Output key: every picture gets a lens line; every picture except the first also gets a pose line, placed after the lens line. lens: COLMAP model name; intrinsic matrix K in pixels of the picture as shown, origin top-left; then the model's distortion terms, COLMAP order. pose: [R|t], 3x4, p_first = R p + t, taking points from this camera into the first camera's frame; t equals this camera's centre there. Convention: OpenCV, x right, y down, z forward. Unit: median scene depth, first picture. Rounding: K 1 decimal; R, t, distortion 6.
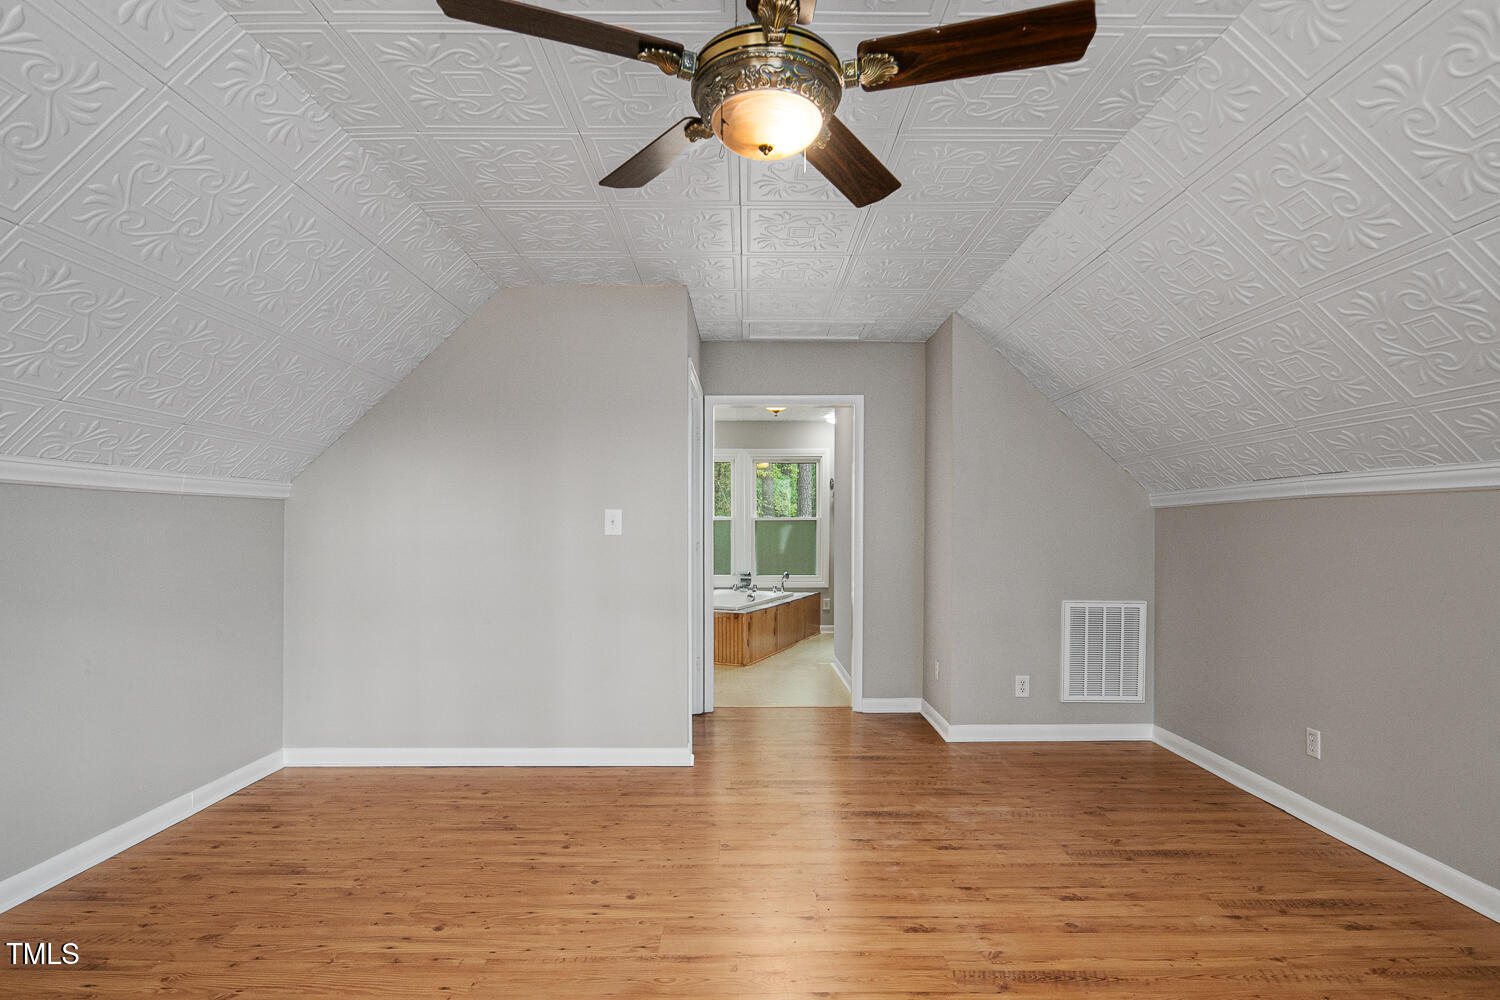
lens RADIAL K [[731.5, 0, 750.0], [0, 731.5, 500.0], [0, 0, 1]] dist [0.001258, -0.000222]
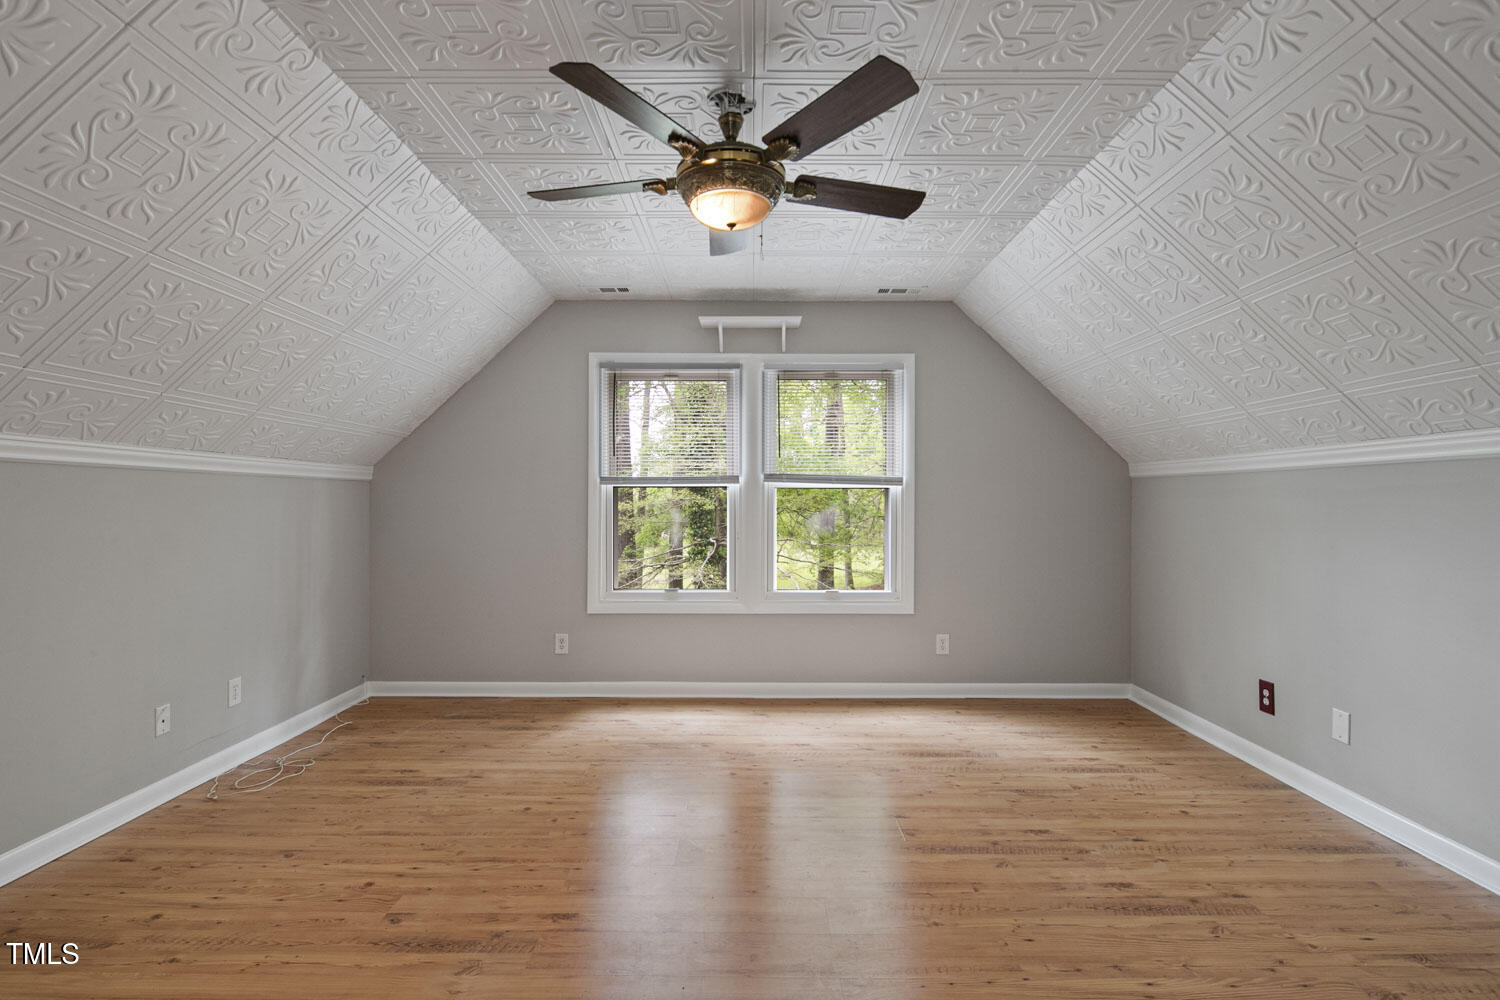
lens RADIAL K [[731.5, 0, 750.0], [0, 731.5, 500.0], [0, 0, 1]] dist [0.001258, -0.000222]
pose [[-0.999896, -0.001645, 0.014306, -0.027012], [-0.002288, 0.998981, -0.045070, 0.081284], [-0.014217, -0.045098, -0.998881, 1.973086]]
